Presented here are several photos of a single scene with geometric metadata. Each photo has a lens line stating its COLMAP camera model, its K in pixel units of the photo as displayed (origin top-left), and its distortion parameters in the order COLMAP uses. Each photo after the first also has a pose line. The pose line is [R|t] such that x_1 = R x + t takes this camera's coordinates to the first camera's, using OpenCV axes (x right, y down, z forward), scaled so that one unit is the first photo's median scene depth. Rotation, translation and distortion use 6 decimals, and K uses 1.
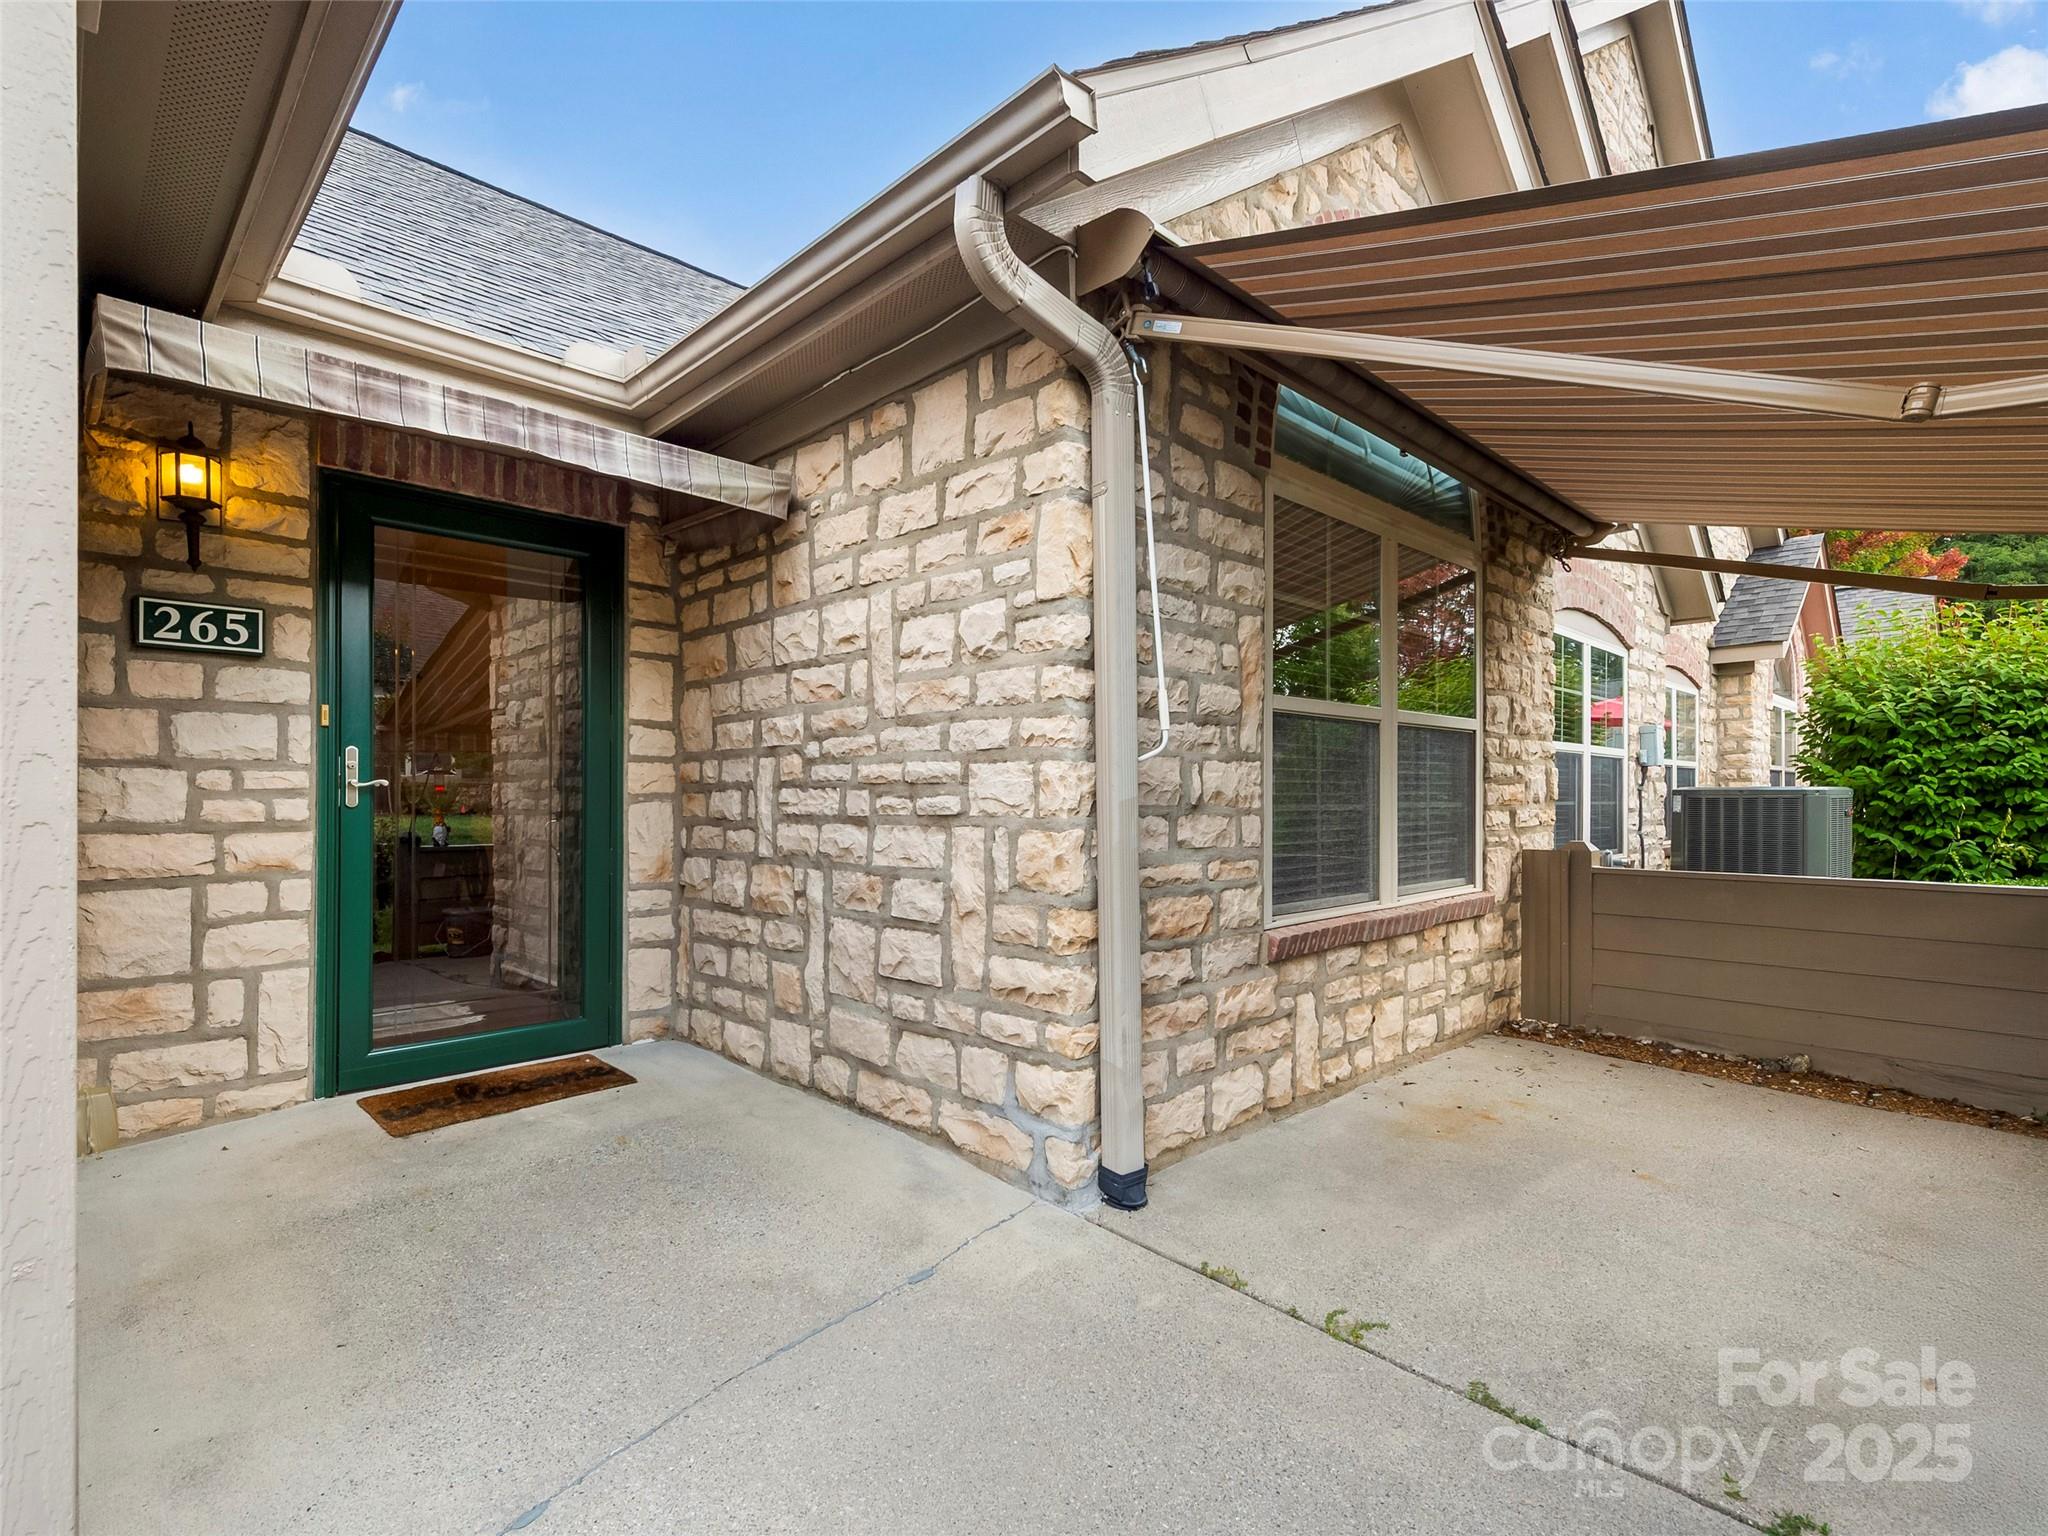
lens RADIAL K [[963.4, 0, 1019.9], [0, 963.4, 774.7], [0, 0, 1]] dist [-0.000139, -0.001485]
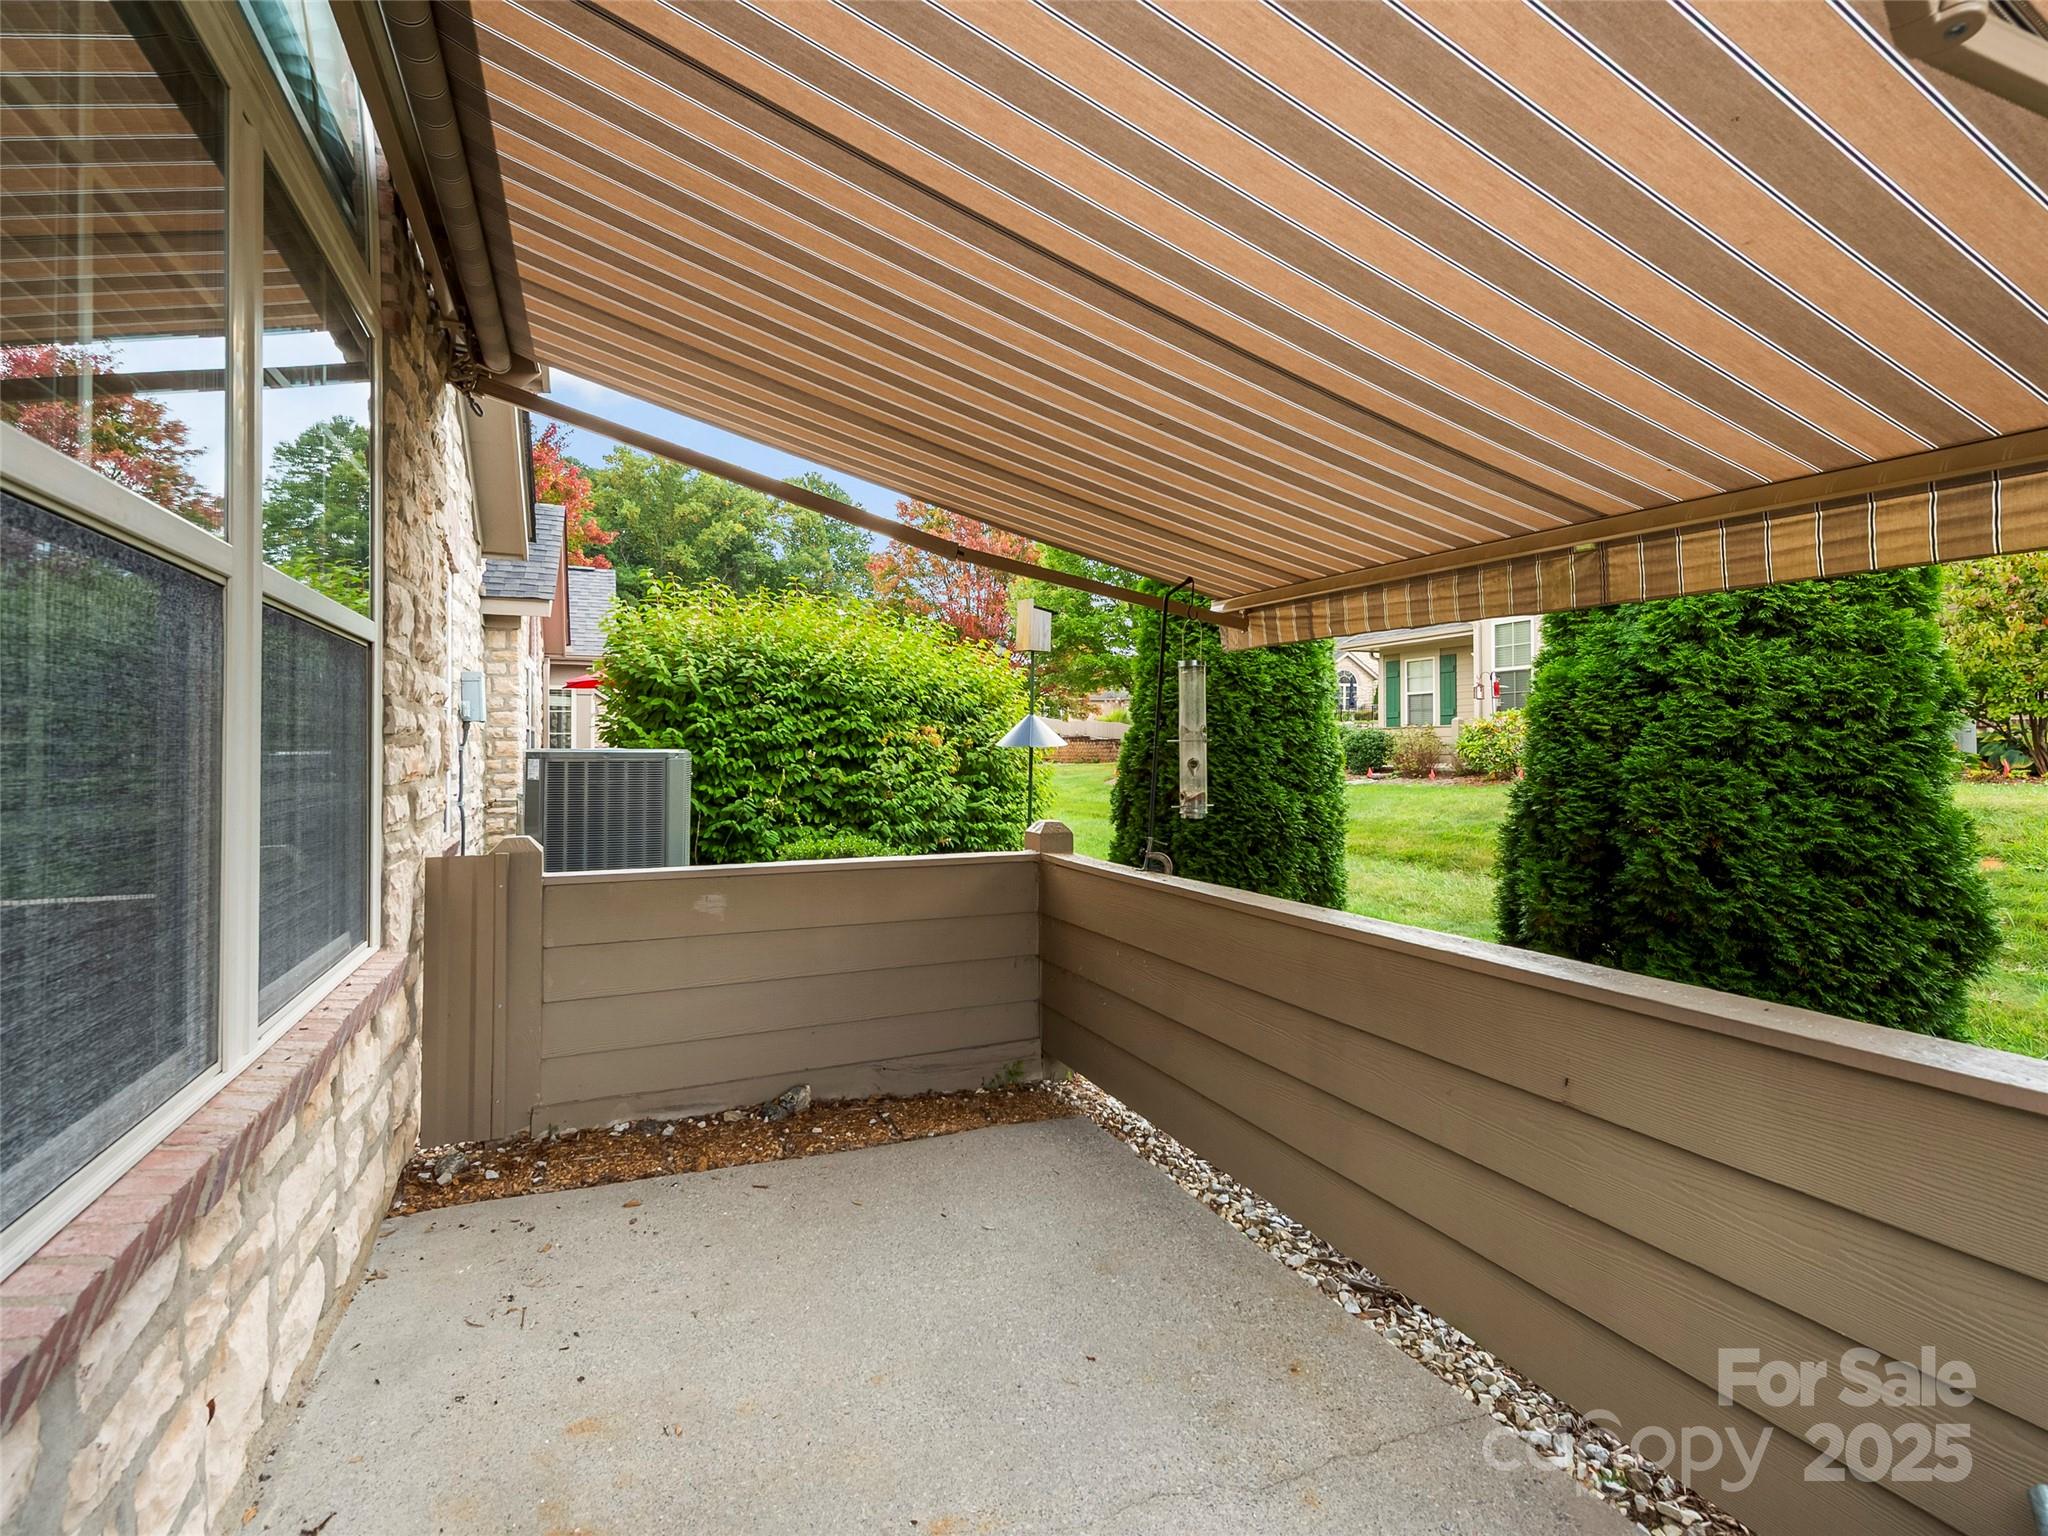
lens RADIAL K [[954.9, 0, 1025.0], [0, 954.9, 754.3], [0, 0, 1]] dist [0.009658, -0.000464]
pose [[0.358079, -0.000179, 0.933691, 0.120675], [-0.022780, 0.999701, 0.008928, 0.001614], [-0.933413, -0.024466, 0.357968, 0.499263]]
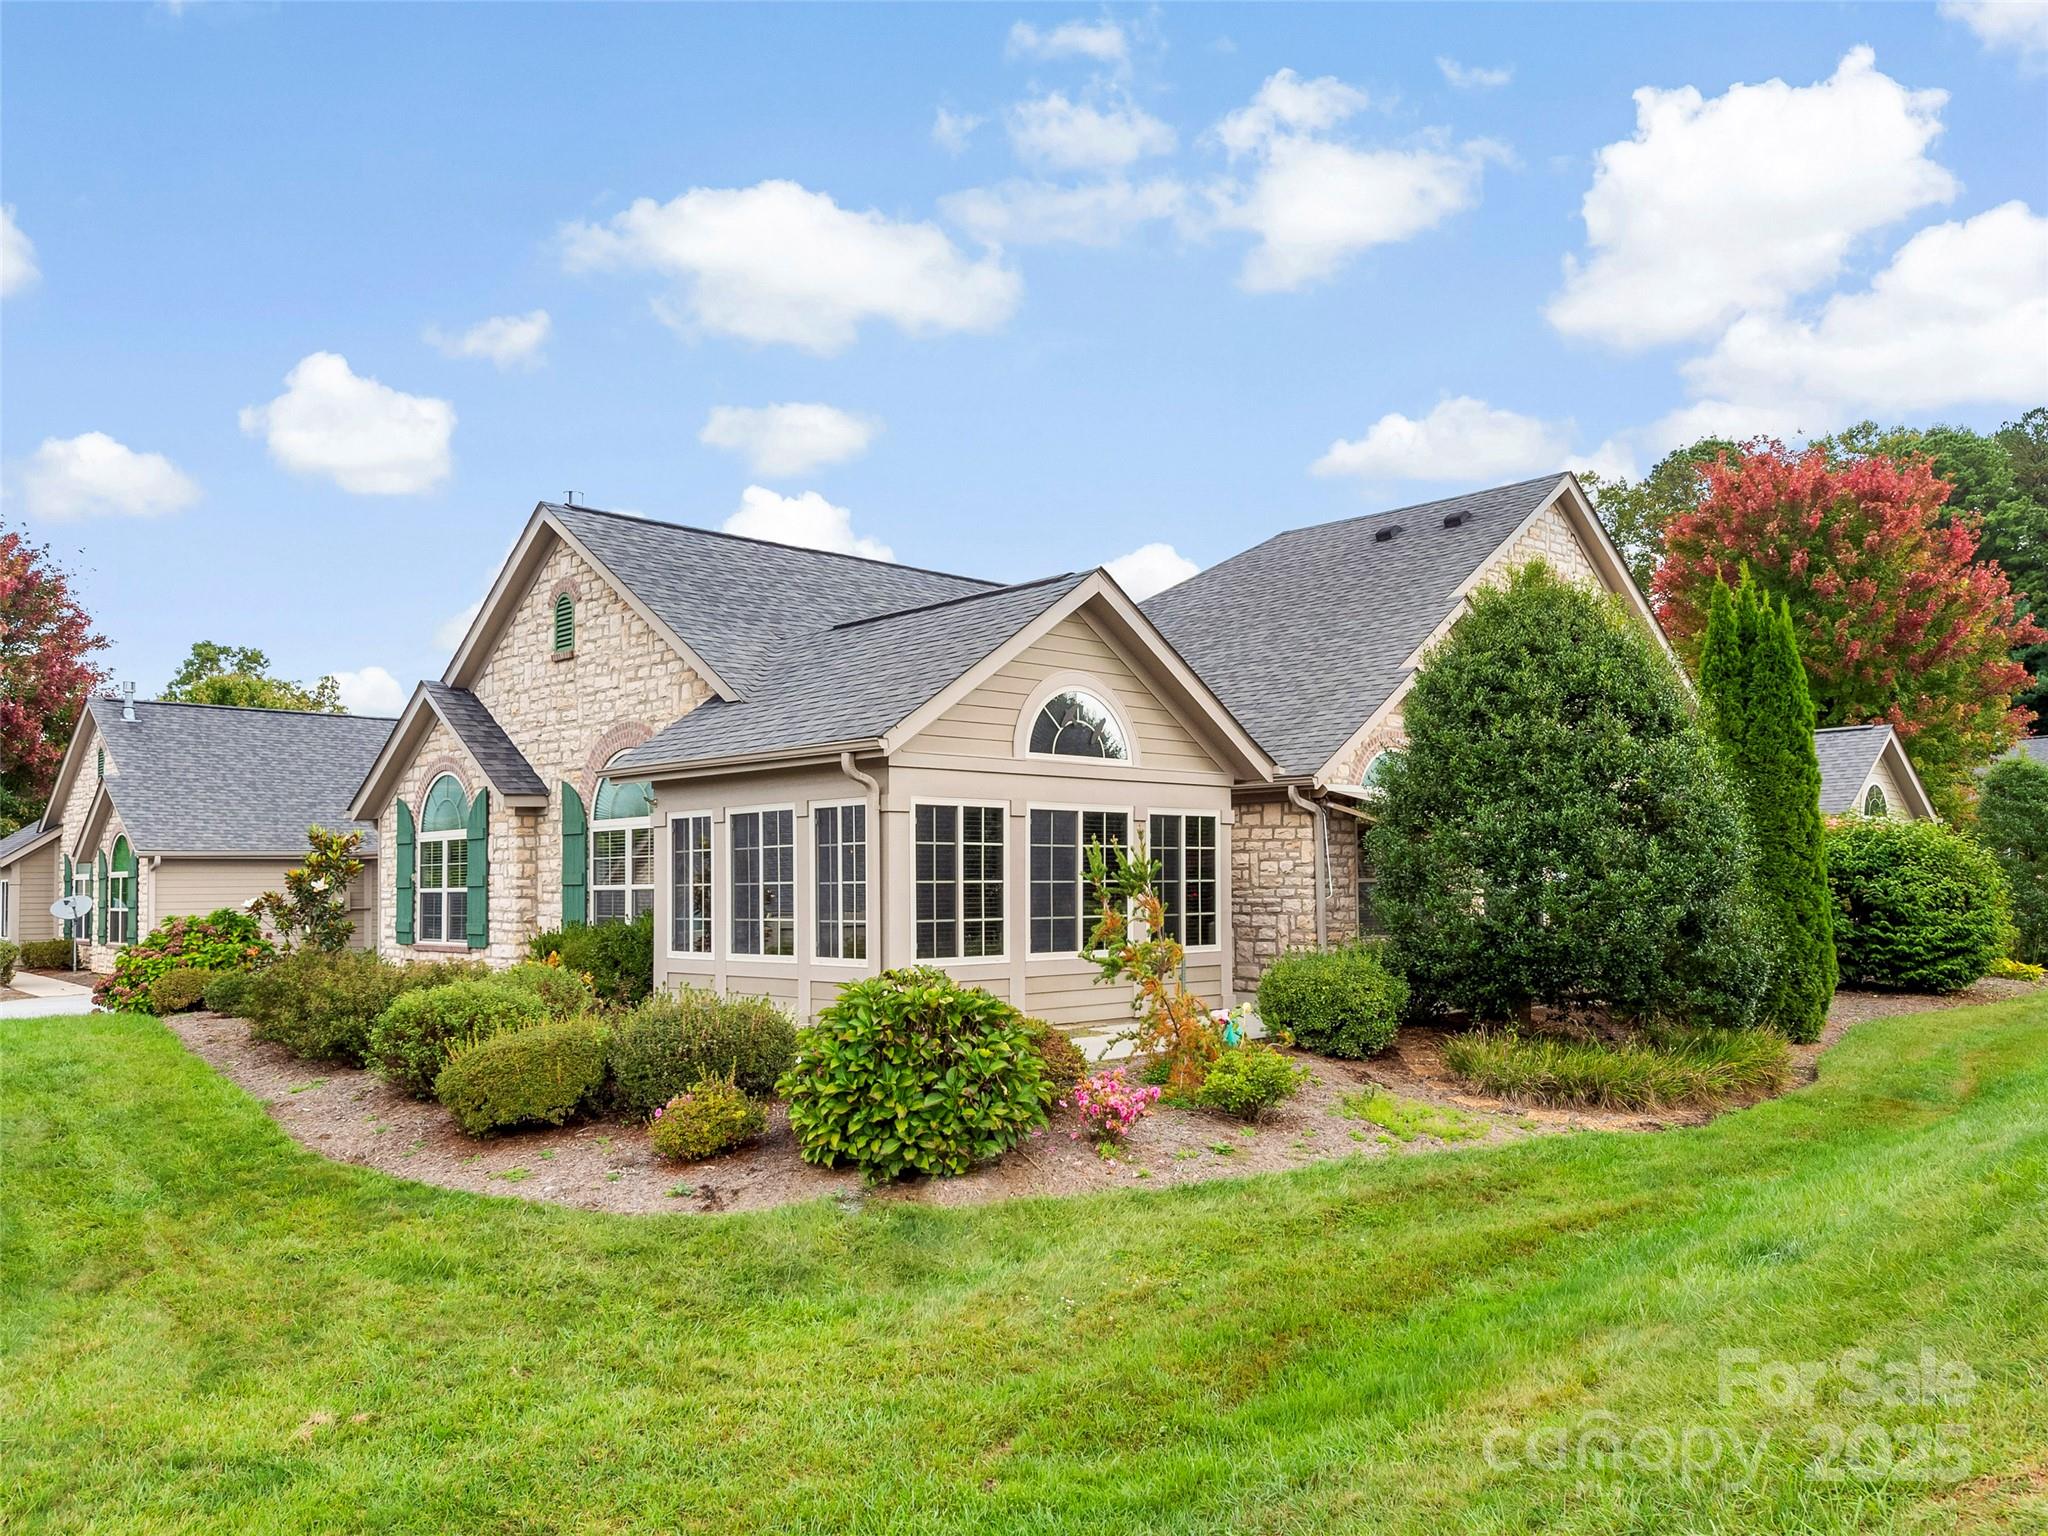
lens RADIAL K [[1449.5, 0, 1024.0], [0, 1449.5, 768.0], [0, 0, 1]] dist [-0.000390, -0.000019]
pose [[0.999796, -0.011546, -0.016561, -0.824390], [0.010611, 0.998405, -0.055454, -0.188009], [0.017175, 0.055267, 0.998324, -4.107375]]
